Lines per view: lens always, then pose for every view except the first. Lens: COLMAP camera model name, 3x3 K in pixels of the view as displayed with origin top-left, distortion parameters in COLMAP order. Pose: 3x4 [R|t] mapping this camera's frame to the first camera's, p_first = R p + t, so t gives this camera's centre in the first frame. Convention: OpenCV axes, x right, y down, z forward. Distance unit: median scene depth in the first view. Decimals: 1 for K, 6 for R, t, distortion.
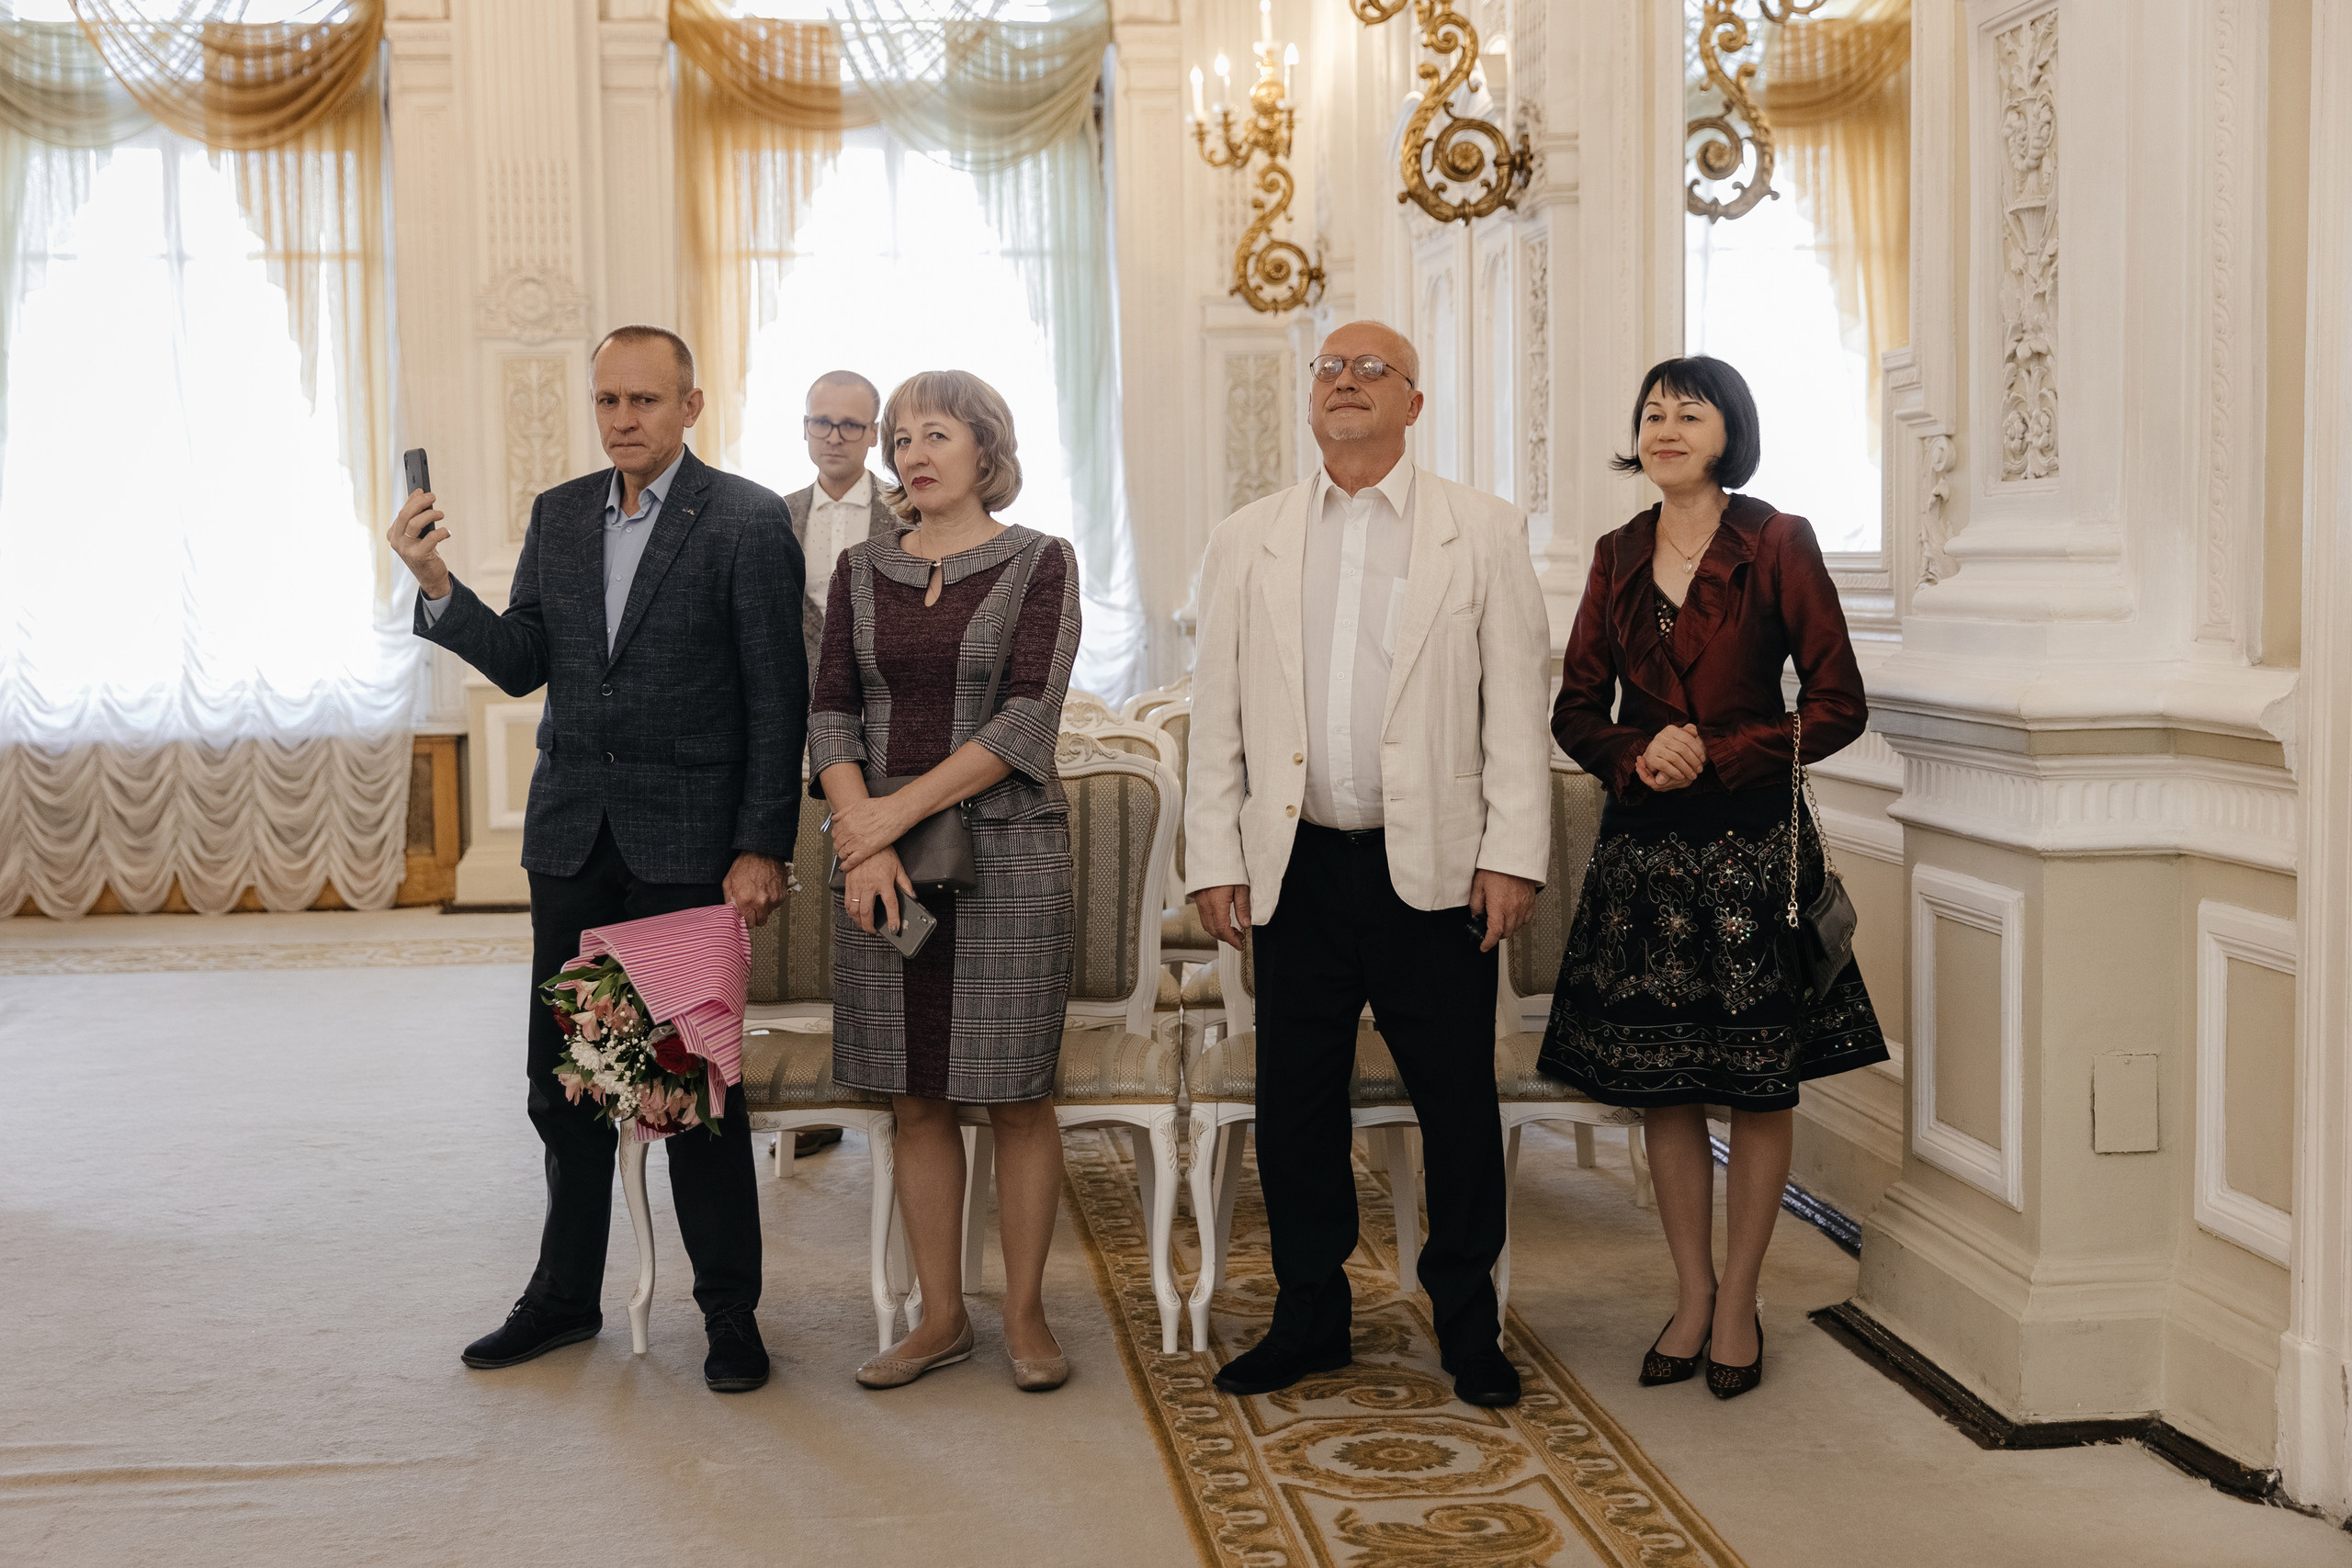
lens RADIAL K [[2895.6, 0, 1163.2], [0, 2895.6, 793.4], [0, 0, 1]] dist [-0.001039, 0.000000]
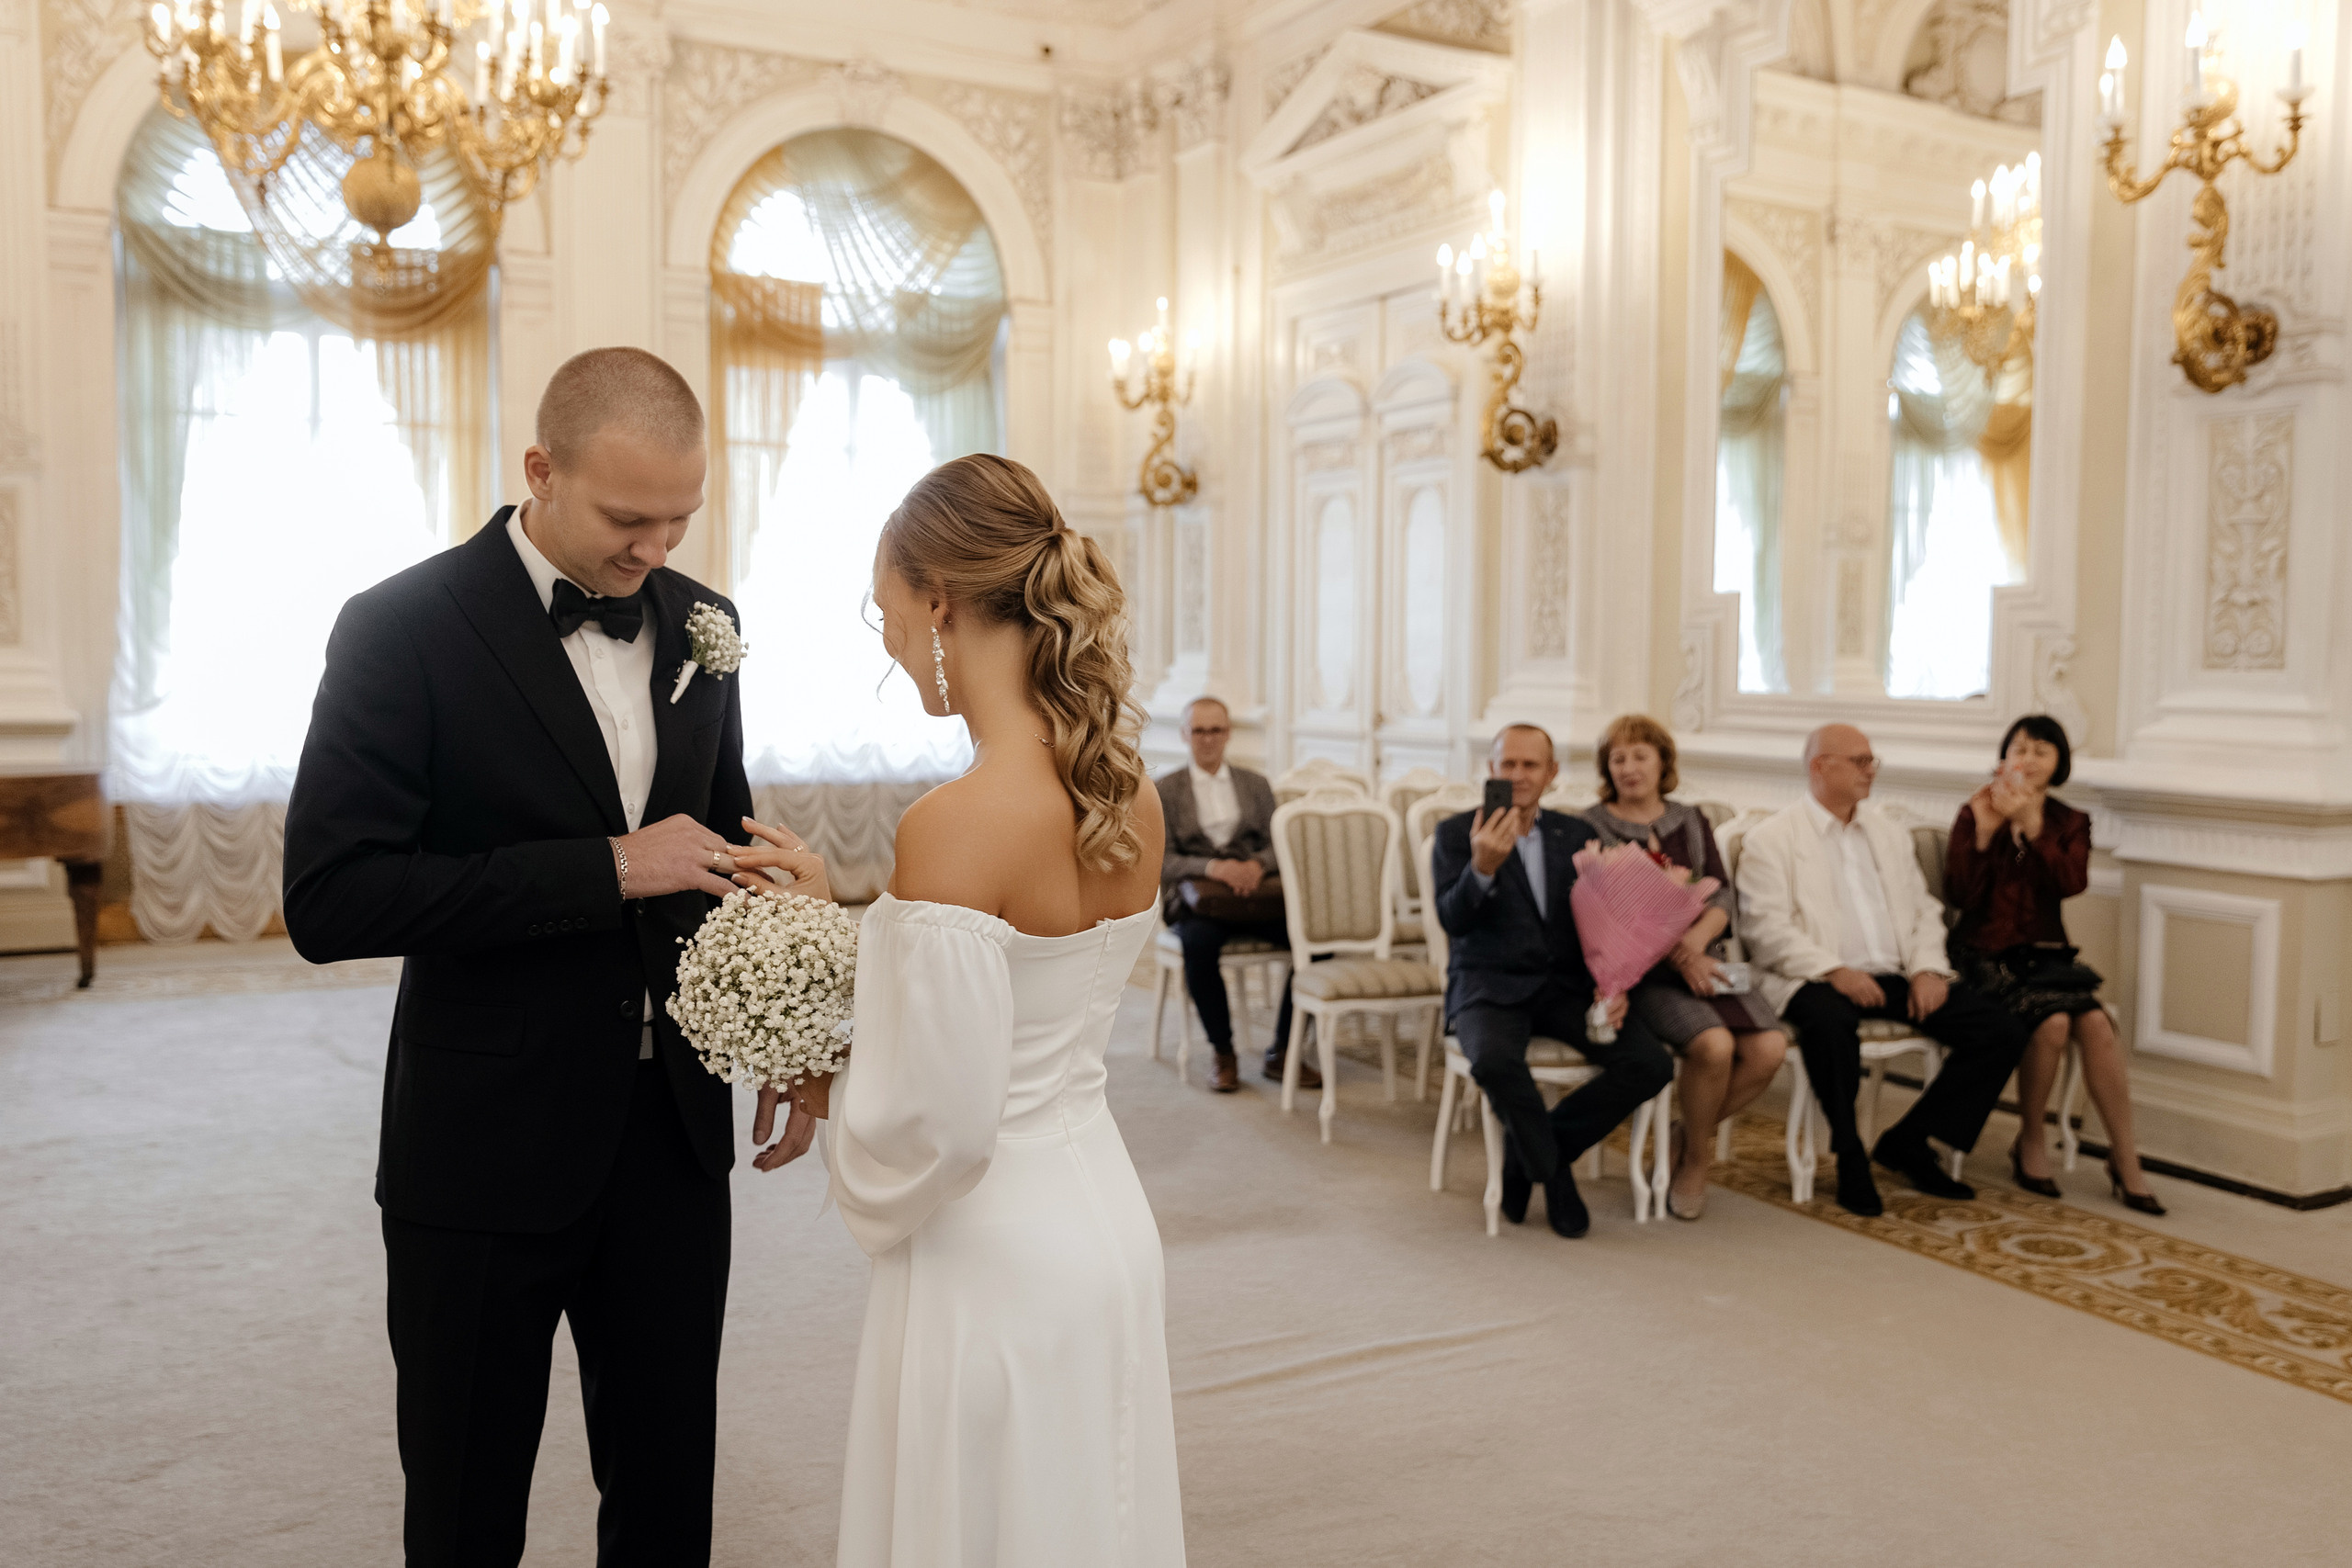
lens RADIAL K [[1963.4, 0, 1183.3], [0, 1963.4, 802.2], [0, 0, 1]] dist [-0.054772, 0.058374]
pose [[0.921790, -0.007356, 0.387619, -0.327475], [0.007902, 0.999969, 0.000187, -0.013823], [-0.387608, 0.002890, 0.921820, 0.061319]]
